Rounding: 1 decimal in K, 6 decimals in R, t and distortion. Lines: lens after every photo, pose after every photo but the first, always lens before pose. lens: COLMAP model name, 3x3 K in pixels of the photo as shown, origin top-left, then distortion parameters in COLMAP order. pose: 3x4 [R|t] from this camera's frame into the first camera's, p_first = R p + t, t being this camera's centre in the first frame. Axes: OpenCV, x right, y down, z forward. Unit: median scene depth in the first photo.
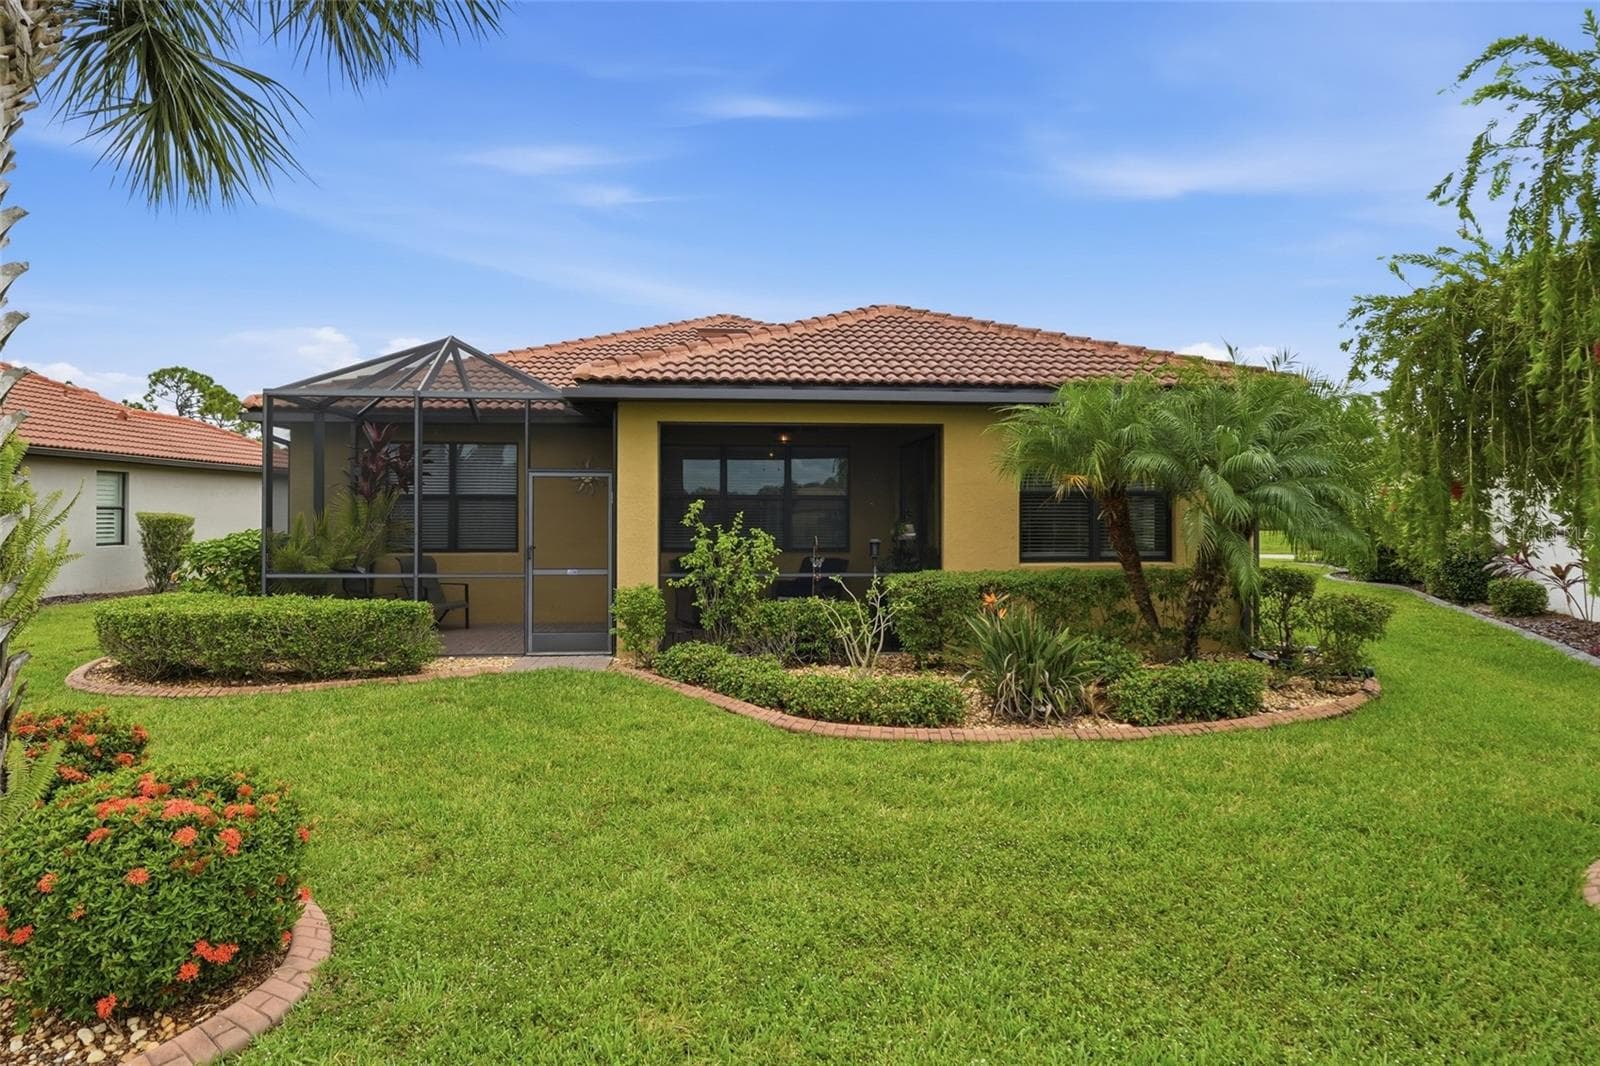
lens RADIAL K [[894.5, 0, 806.2], [0, 894.5, 514.6], [0, 0, 1]] dist [-0.019691, -0.000624]
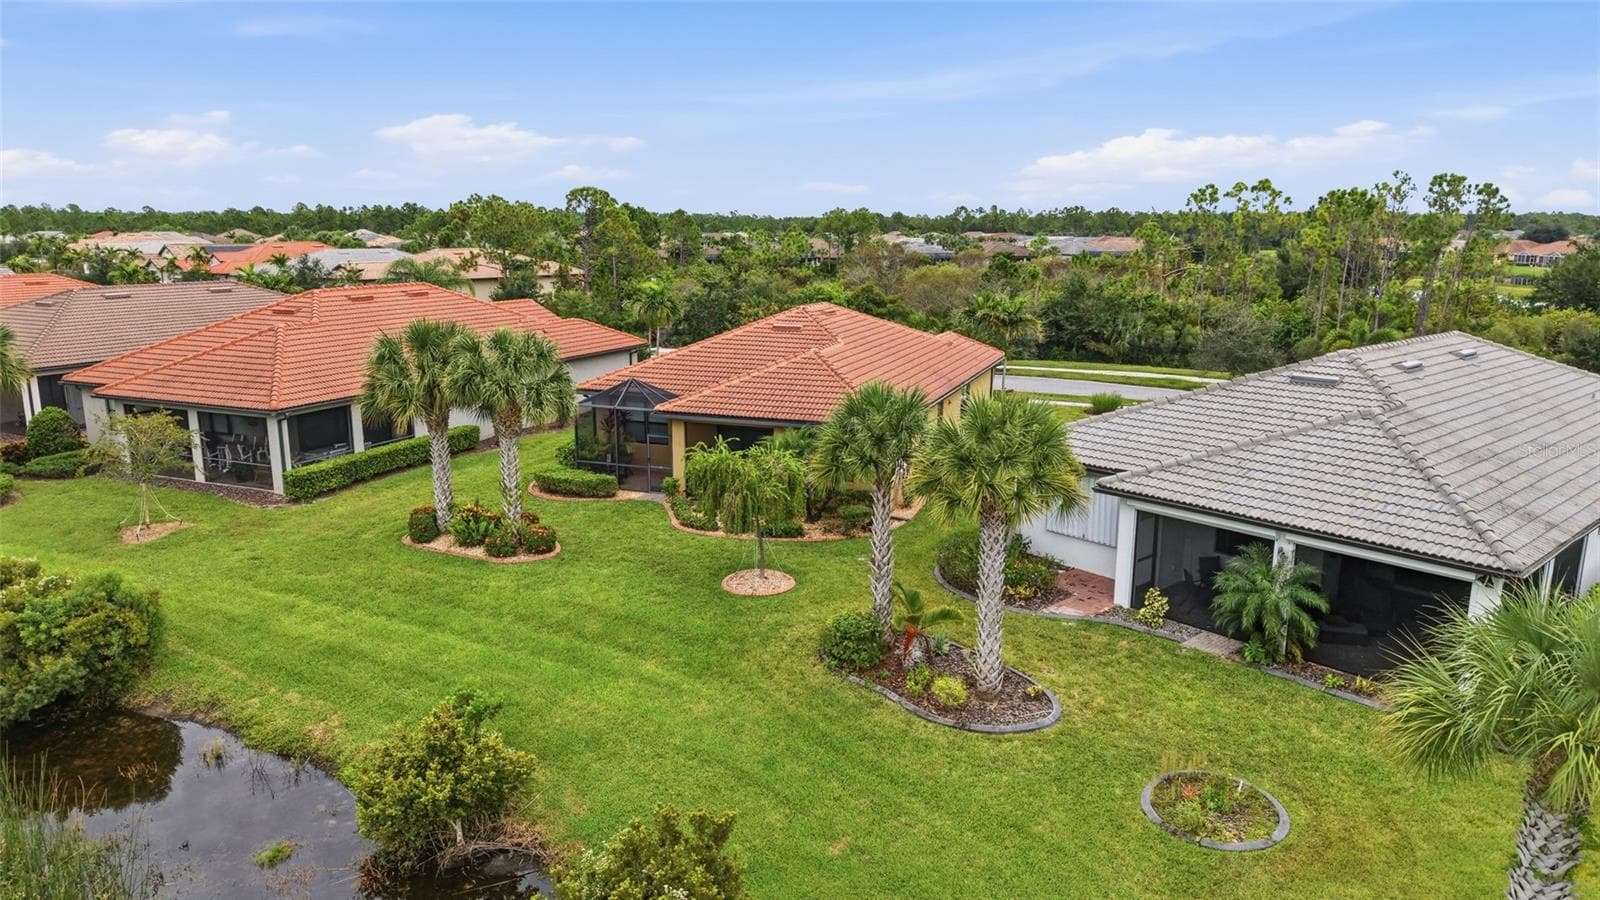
lens RADIAL K [[1066.7, 0, 811.8], [0, 1066.7, 450.6], [0, 0, 1]] dist [0.042046, -0.054663]
pose [[0.906874, 0.093130, -0.410981, 2.111989], [-0.007263, 0.978583, 0.205724, -0.926260], [0.421338, -0.183581, 0.888128, -2.502879]]
